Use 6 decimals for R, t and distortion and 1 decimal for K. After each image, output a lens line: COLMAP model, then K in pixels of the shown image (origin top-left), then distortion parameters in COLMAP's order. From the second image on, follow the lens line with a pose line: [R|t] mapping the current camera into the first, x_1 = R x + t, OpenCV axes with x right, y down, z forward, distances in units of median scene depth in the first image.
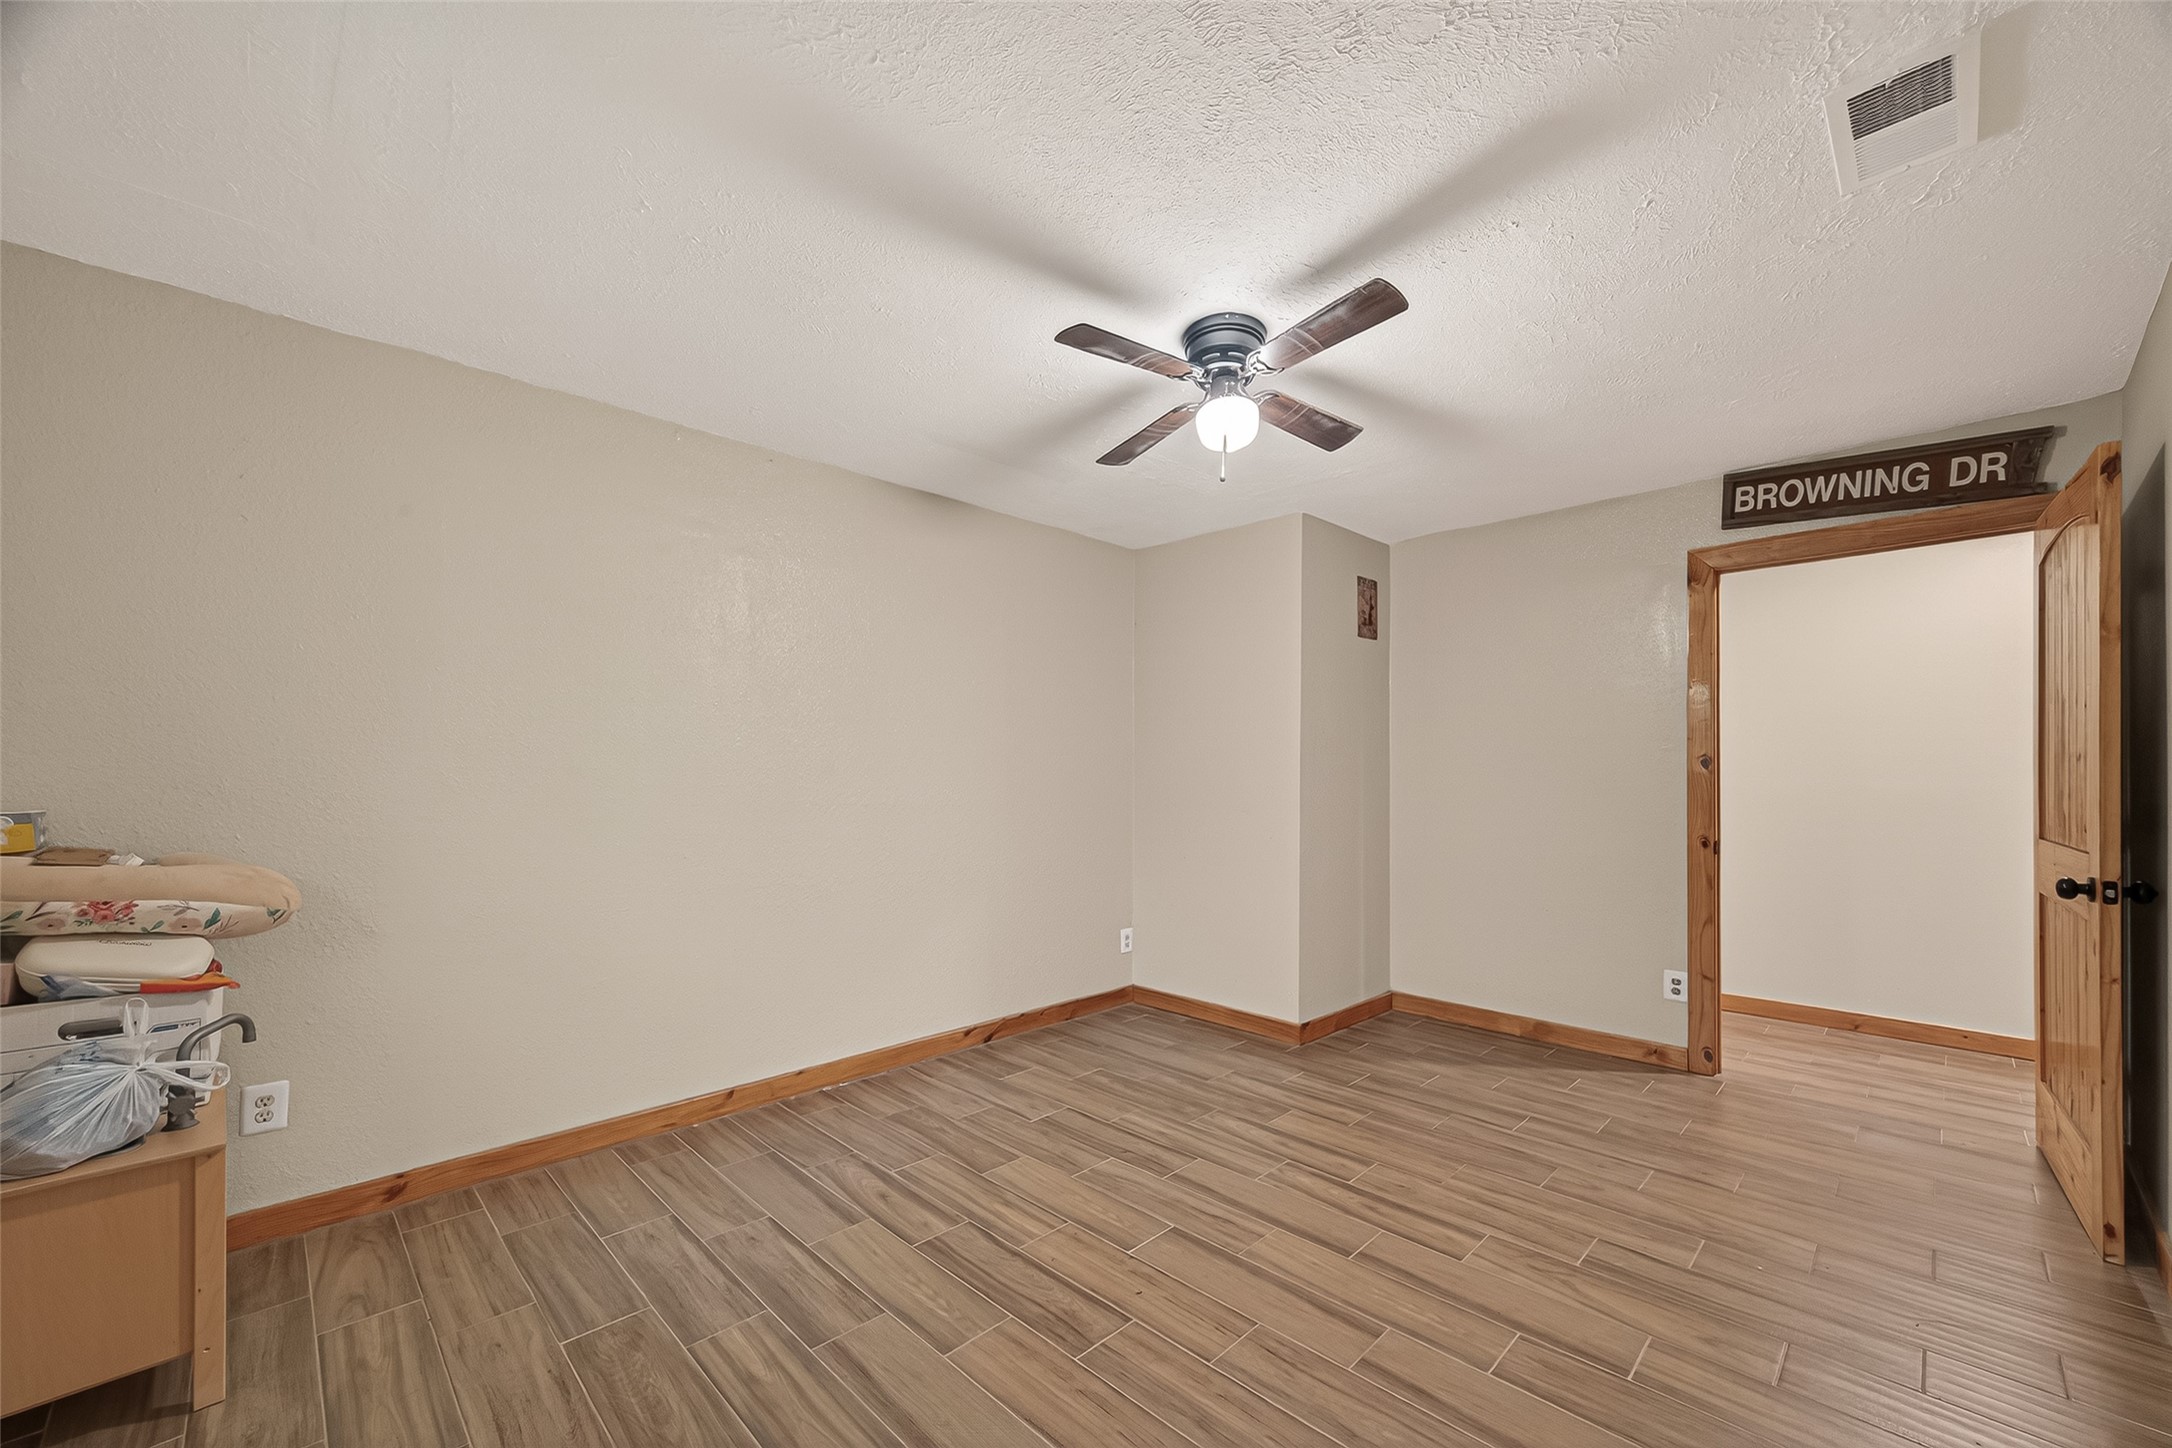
lens RADIAL K [[848.9, 0, 1097.4], [0, 848.9, 776.0], [0, 0, 1]] dist [0.000715, -0.007783]
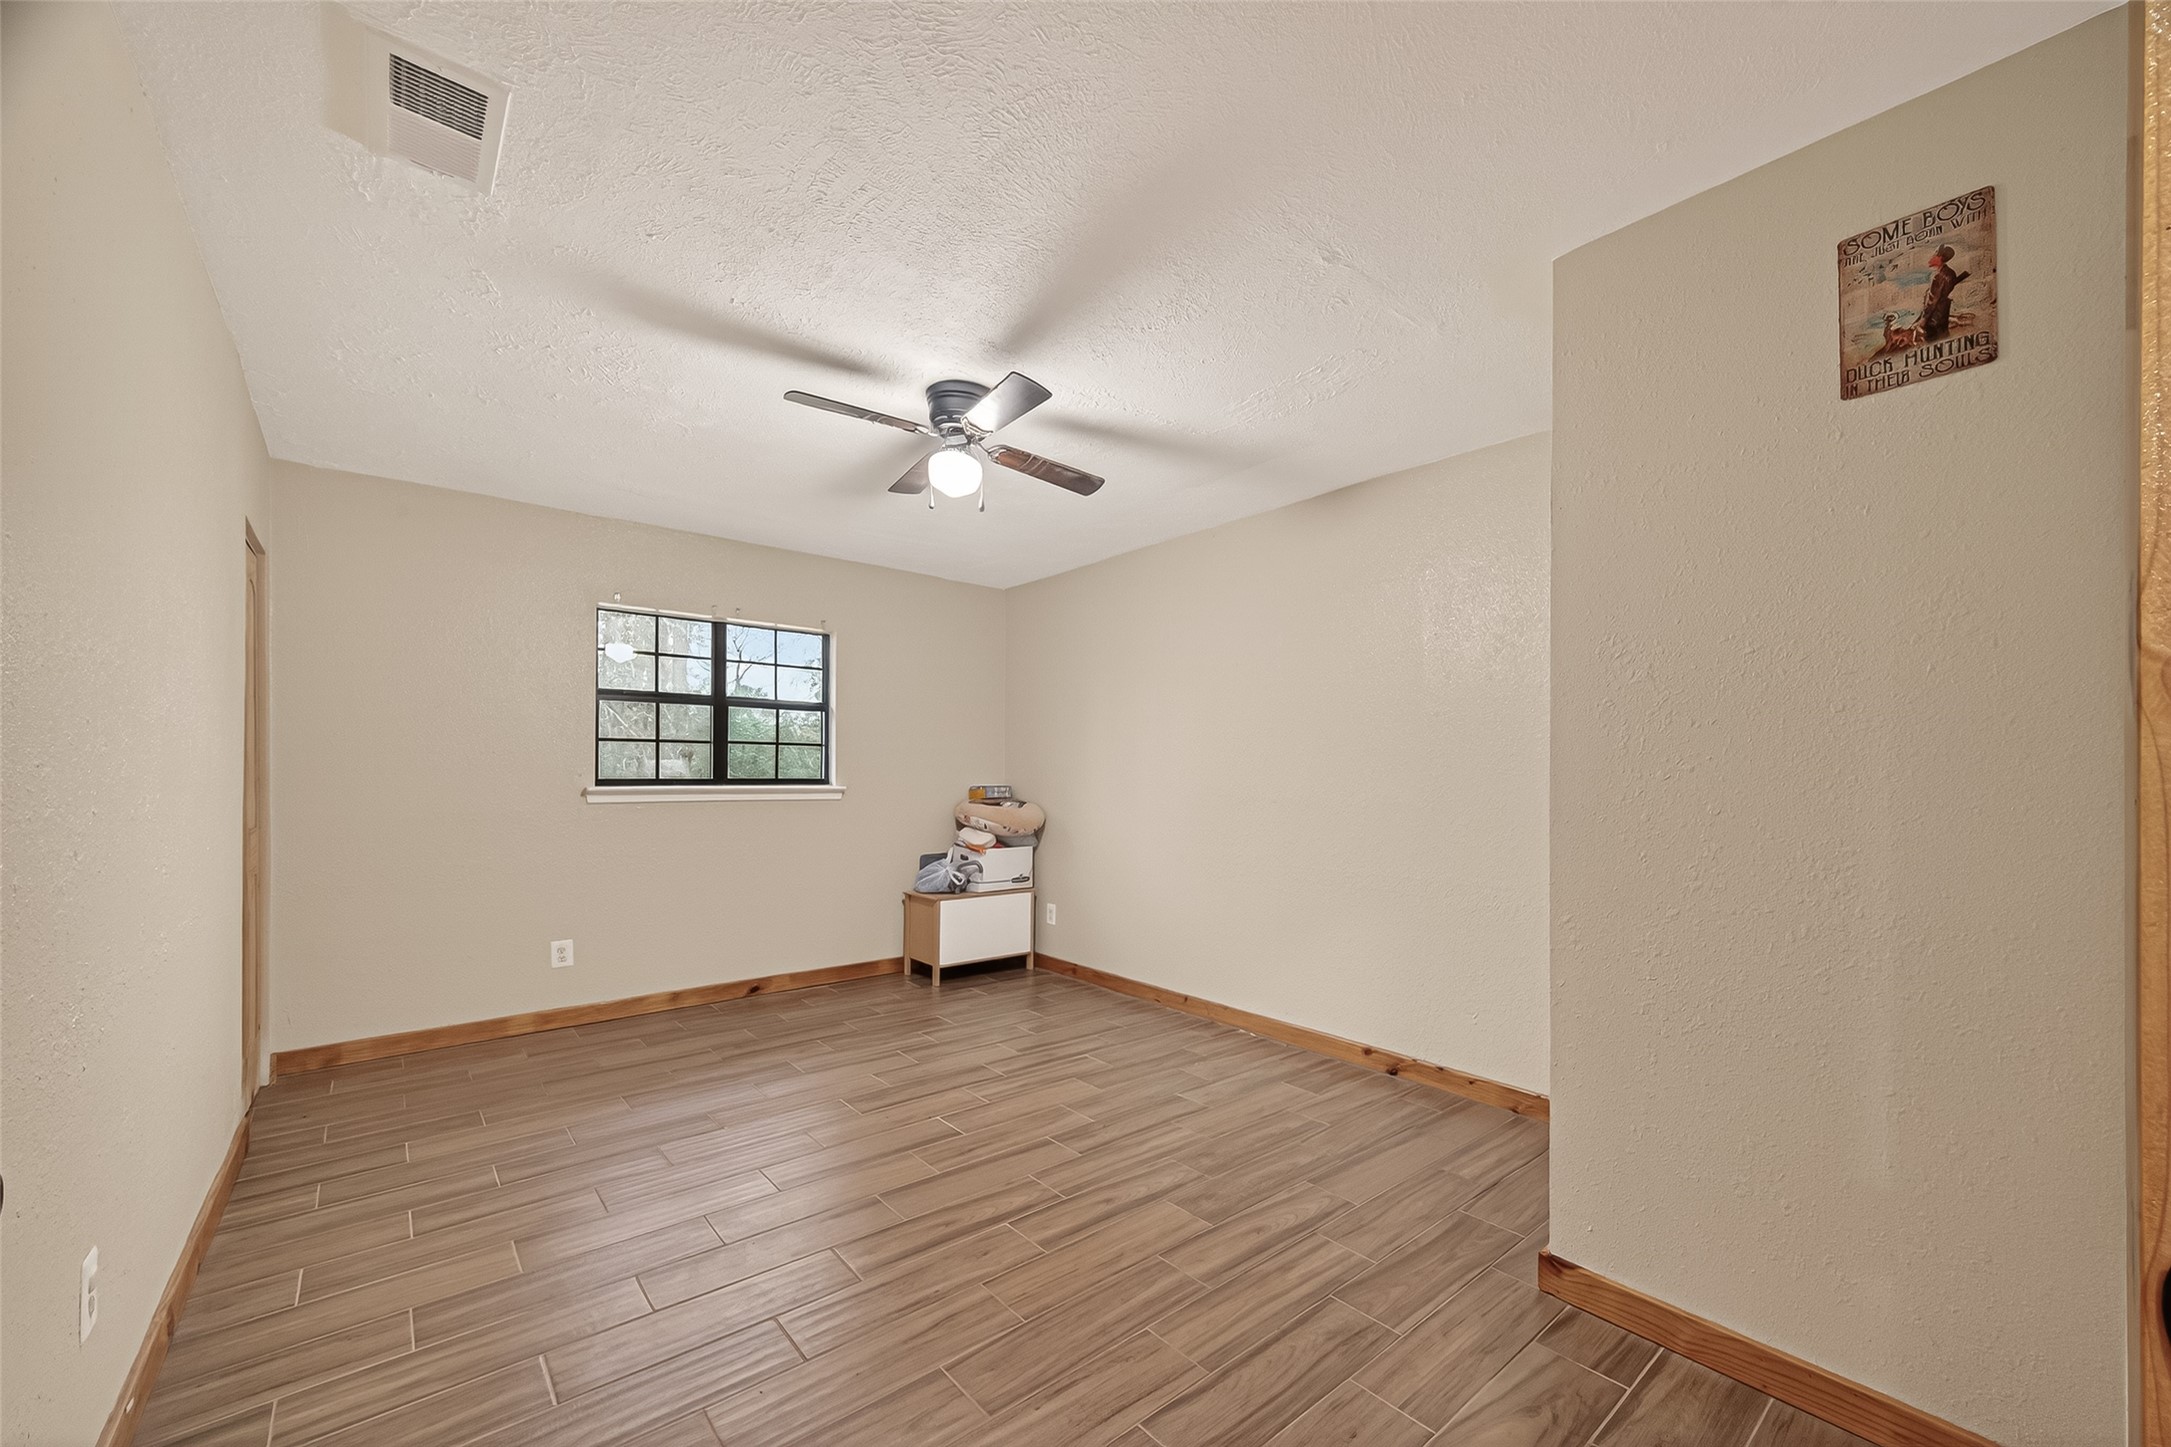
lens RADIAL K [[864.3, 0, 1096.3], [0, 864.3, 778.8], [0, 0, 1]] dist [0.002828, 0.000190]
pose [[-0.085697, 0.009866, -0.996272, 1.200610], [-0.008219, 0.999910, 0.010609, 0.000863], [0.996287, 0.009098, -0.085608, 1.178492]]
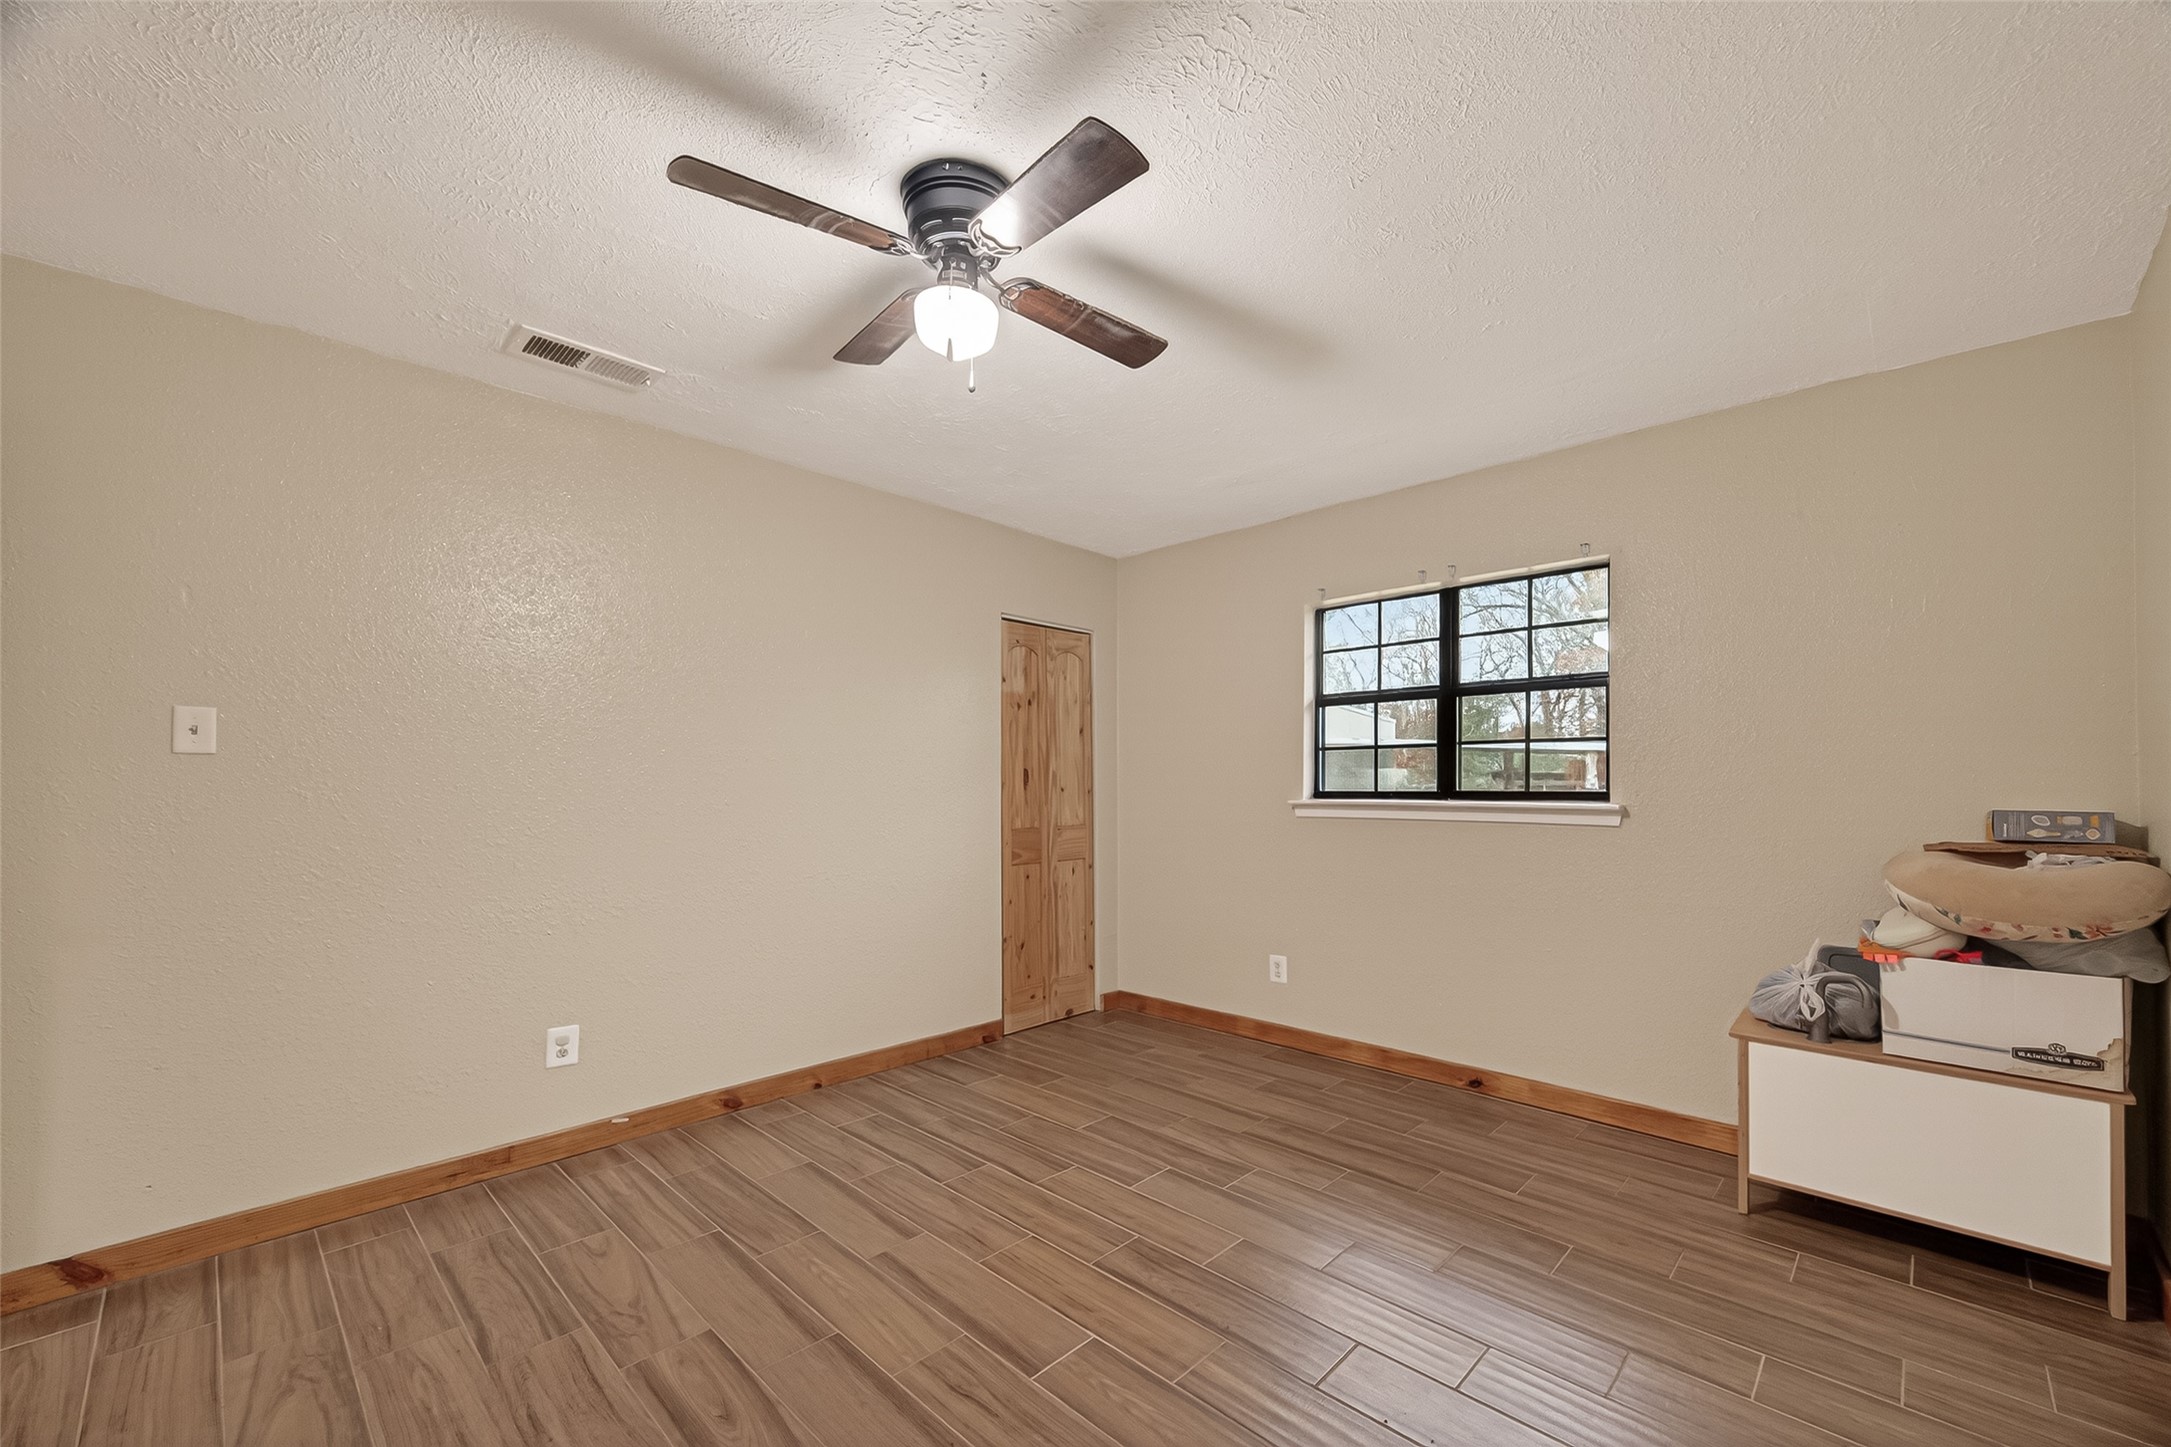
lens RADIAL K [[821.7, 0, 1097.9], [0, 821.7, 785.3], [0, 0, 1]] dist [-0.001295, -0.000019]
pose [[-0.999752, 0.002947, -0.022058, 0.041569], [0.002947, 0.999996, 0.000016, 0.014525], [0.022058, -0.000049, -0.999757, 1.553103]]
